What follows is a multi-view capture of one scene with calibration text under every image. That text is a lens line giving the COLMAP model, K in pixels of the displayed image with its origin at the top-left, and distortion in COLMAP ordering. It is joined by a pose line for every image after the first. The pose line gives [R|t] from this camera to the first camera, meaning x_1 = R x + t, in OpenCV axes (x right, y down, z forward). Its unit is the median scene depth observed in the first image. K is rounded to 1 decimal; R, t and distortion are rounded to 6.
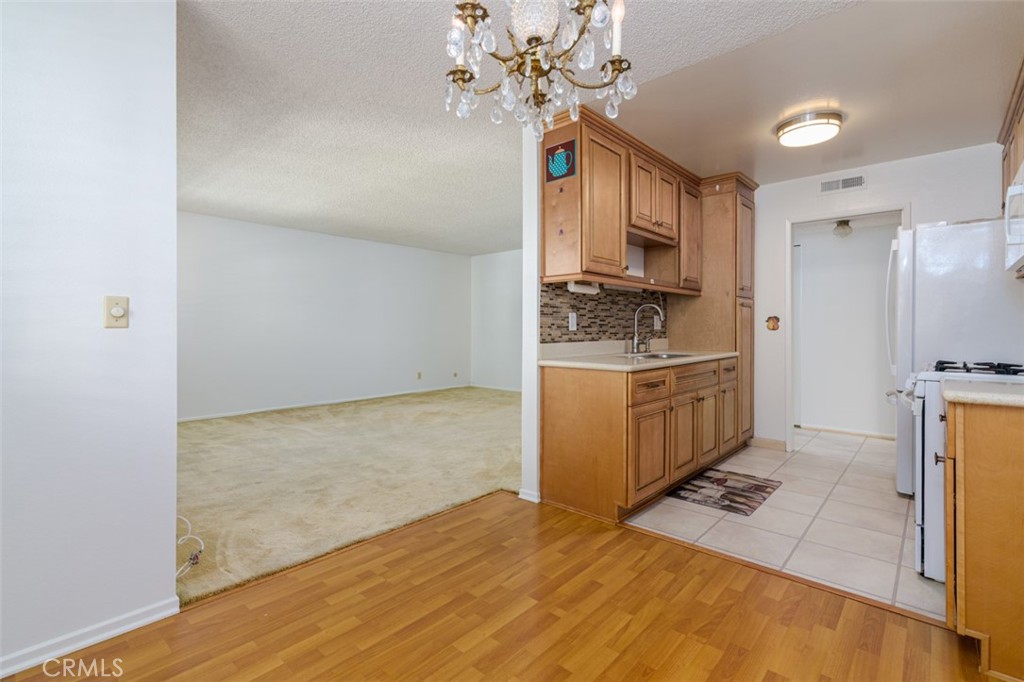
lens RADIAL K [[453.2, 0, 496.4], [0, 453.2, 326.3], [0, 0, 1]] dist [0.003261, 0.000373]
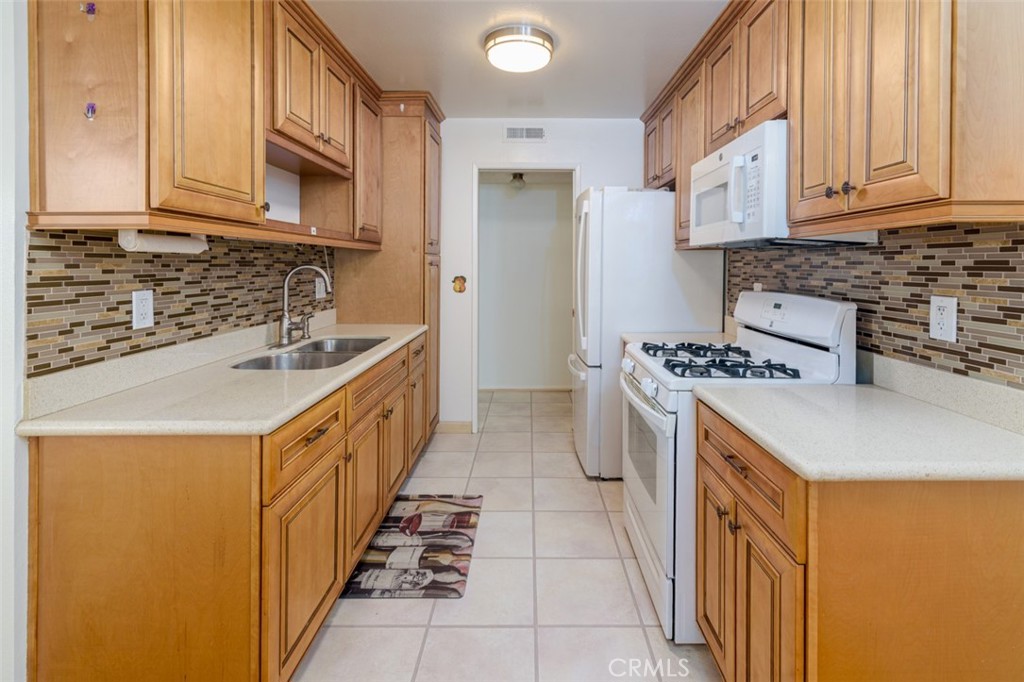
lens RADIAL K [[479.1, 0, 517.3], [0, 479.1, 266.1], [0, 0, 1]] dist [0.002443, -0.000046]
pose [[0.739896, -0.000414, 0.672722, 0.112325], [-0.002546, 0.999991, 0.003415, -0.054931], [-0.672717, -0.004239, 0.739888, 0.337686]]
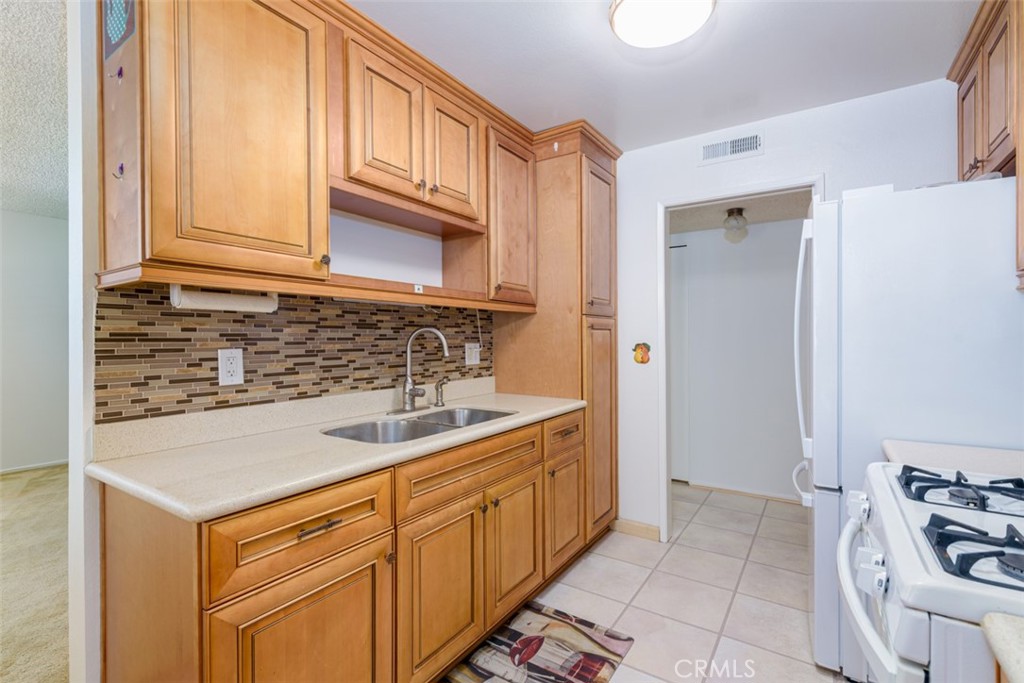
lens RADIAL K [[465.5, 0, 484.3], [0, 465.5, 335.2], [0, 0, 1]] dist [0.000772, -0.000176]
pose [[0.990656, -0.003175, 0.136350, 0.350813], [0.003957, 0.999977, -0.005464, -0.038732], [-0.136330, 0.005953, 0.990646, 0.424704]]
